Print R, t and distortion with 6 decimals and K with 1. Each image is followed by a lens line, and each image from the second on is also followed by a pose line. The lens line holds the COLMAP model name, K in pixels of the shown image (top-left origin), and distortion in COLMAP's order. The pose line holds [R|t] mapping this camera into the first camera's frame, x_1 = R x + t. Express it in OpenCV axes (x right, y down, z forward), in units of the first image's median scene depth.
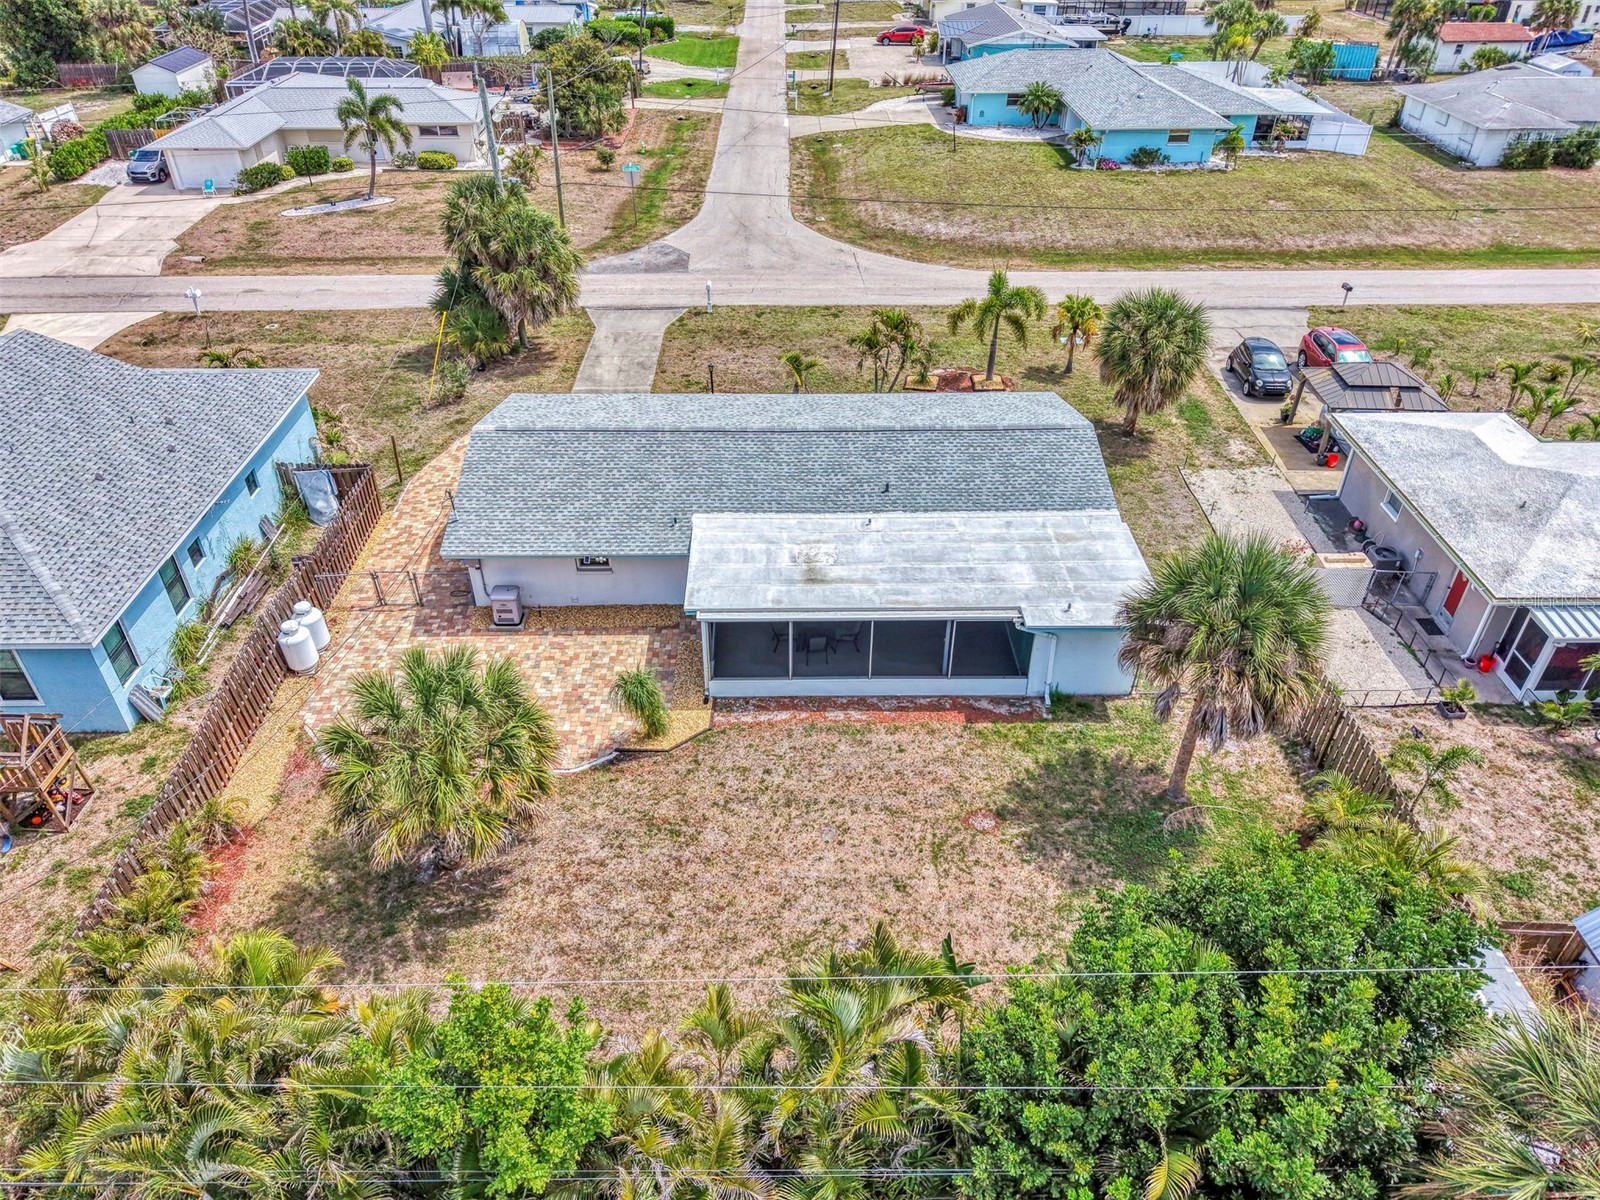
lens RADIAL K [[1081.6, 0, 798.3], [0, 1081.6, 590.2], [0, 0, 1]] dist [0.028501, -0.026844]
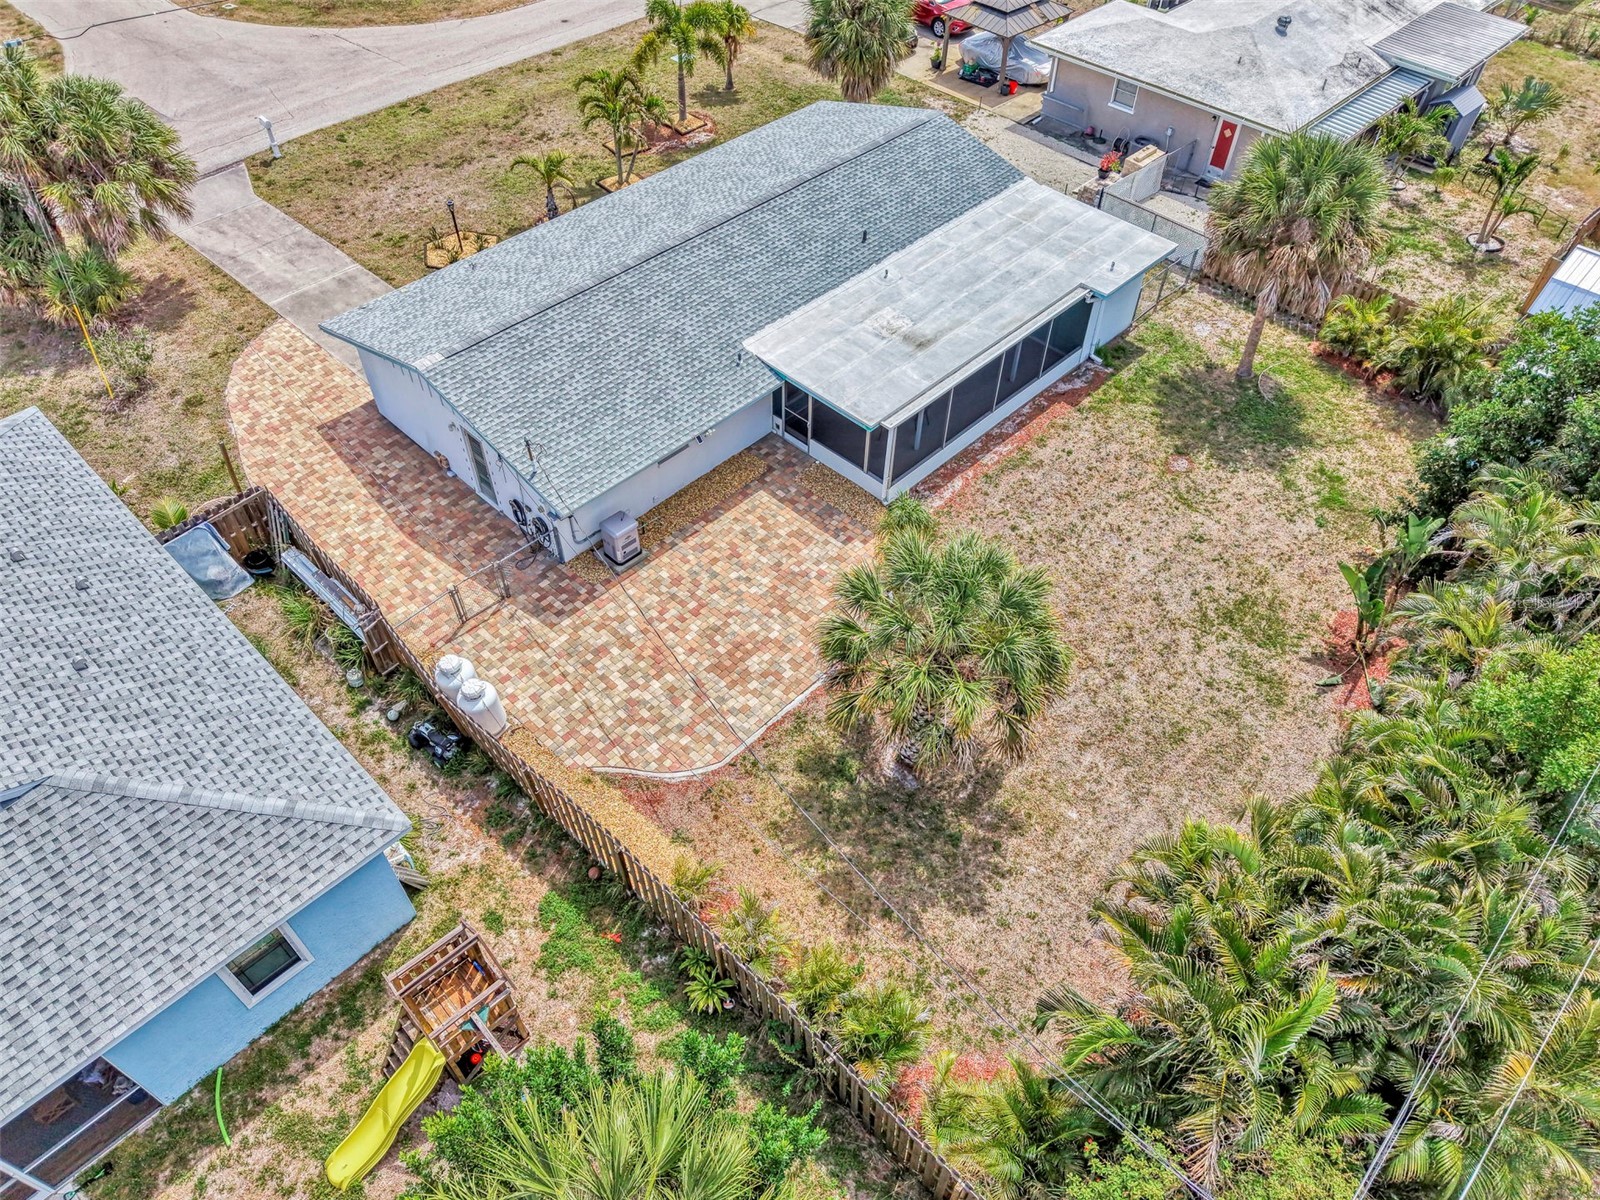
lens RADIAL K [[1081.6, 0, 795.1], [0, 1081.6, 614.0], [0, 0, 1]] dist [0.028501, -0.026844]
pose [[0.707836, -0.526566, 0.470846, -0.600809], [0.402240, 0.848406, 0.344108, -0.169874], [-0.580664, -0.054179, 0.812338, 0.244487]]
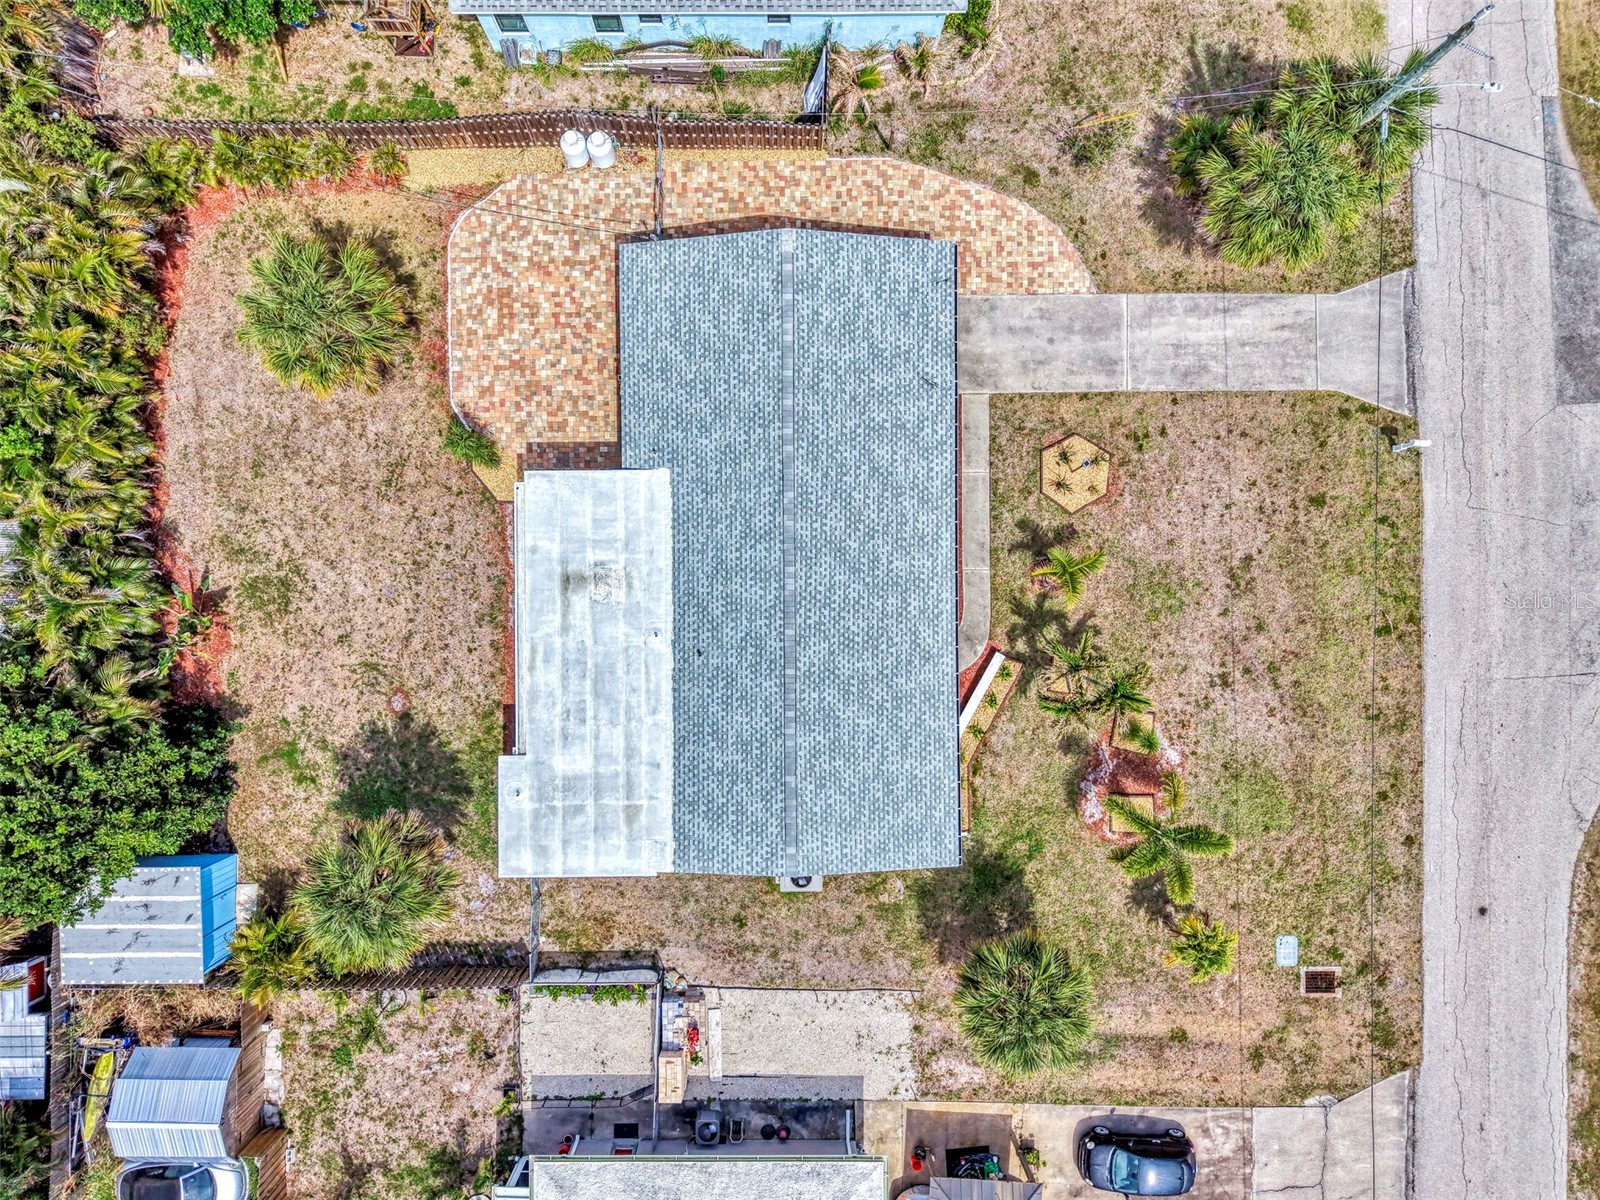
lens RADIAL K [[1081.6, 0, 784.2], [0, 1081.6, 613.3], [0, 0, 1]] dist [0.028501, -0.026844]
pose [[-0.006031, 0.999964, -0.005905, 0.049393], [-0.589207, 0.001218, 0.807981, -0.992005], [0.807960, 0.008352, 0.589178, 0.469882]]
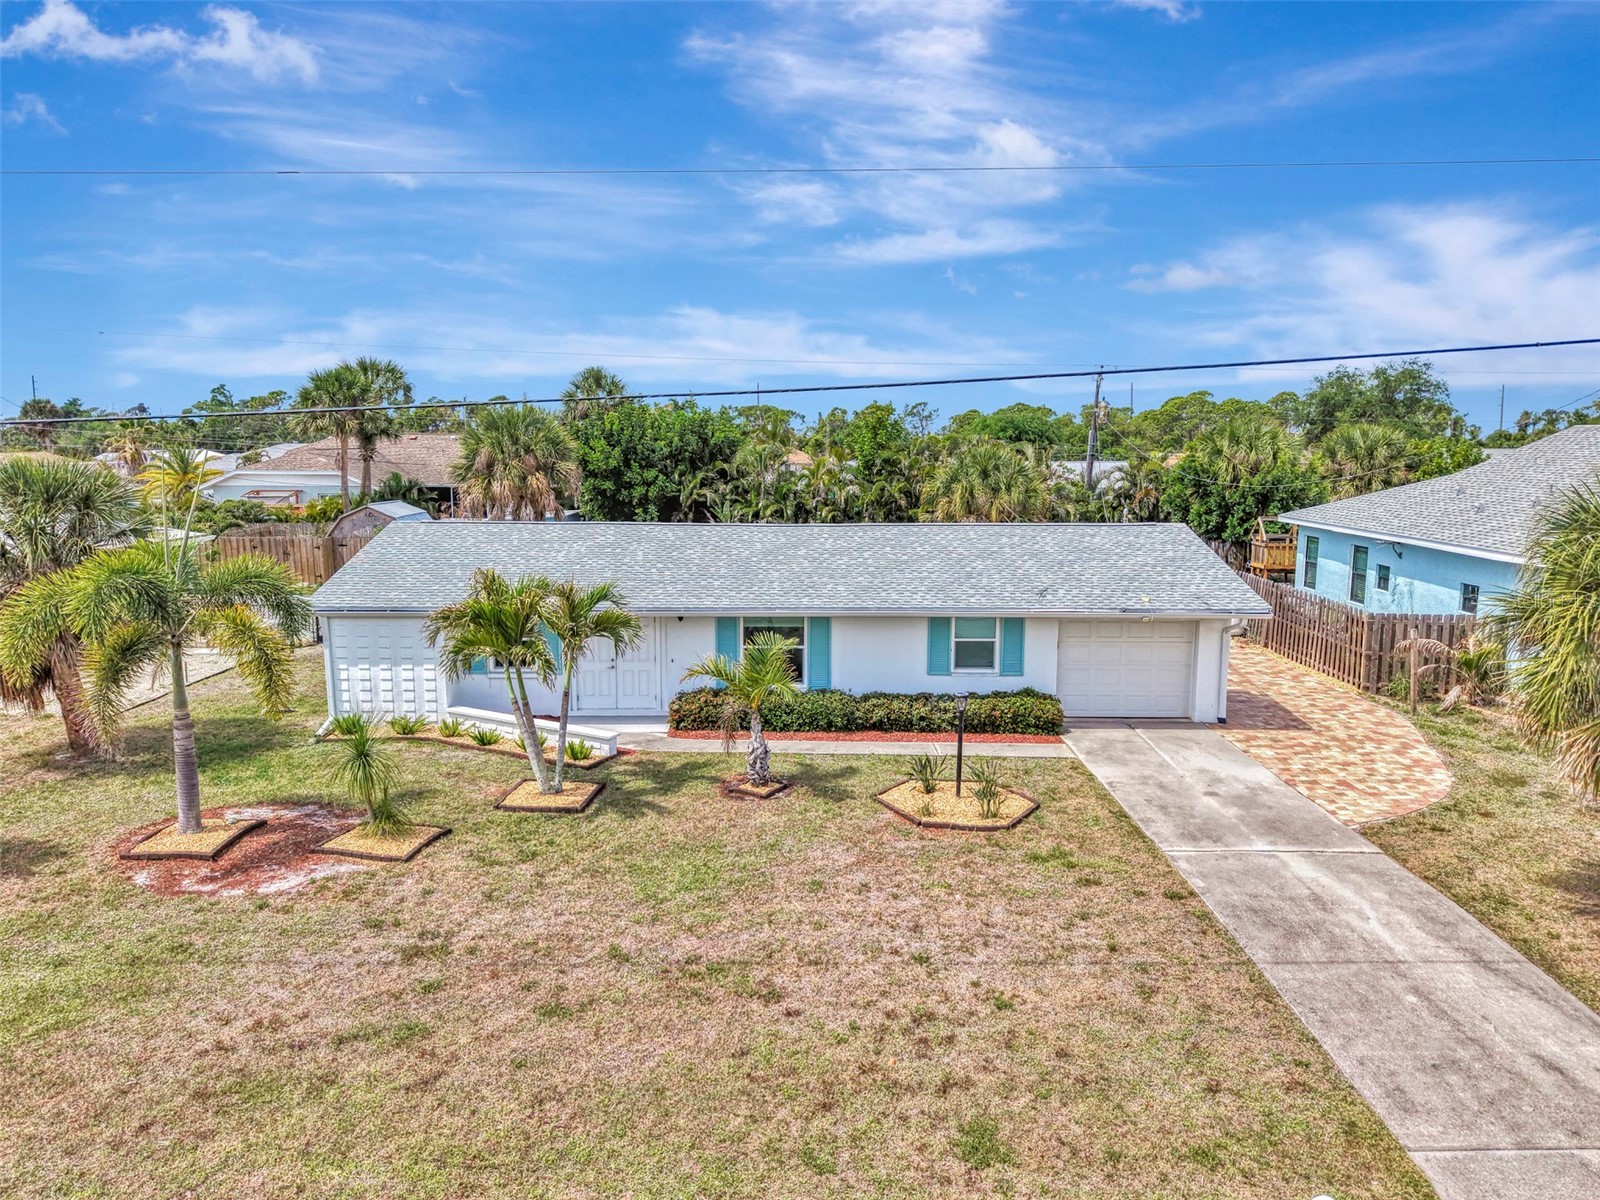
lens RADIAL K [[1081.6, 0, 805.9], [0, 1081.6, 599.6], [0, 0, 1]] dist [0.028501, -0.026844]
pose [[-0.999956, -0.007549, 0.005526, -0.032096], [-0.001559, 0.716851, 0.697225, -0.710849], [-0.009225, 0.697186, -0.716831, 1.731413]]
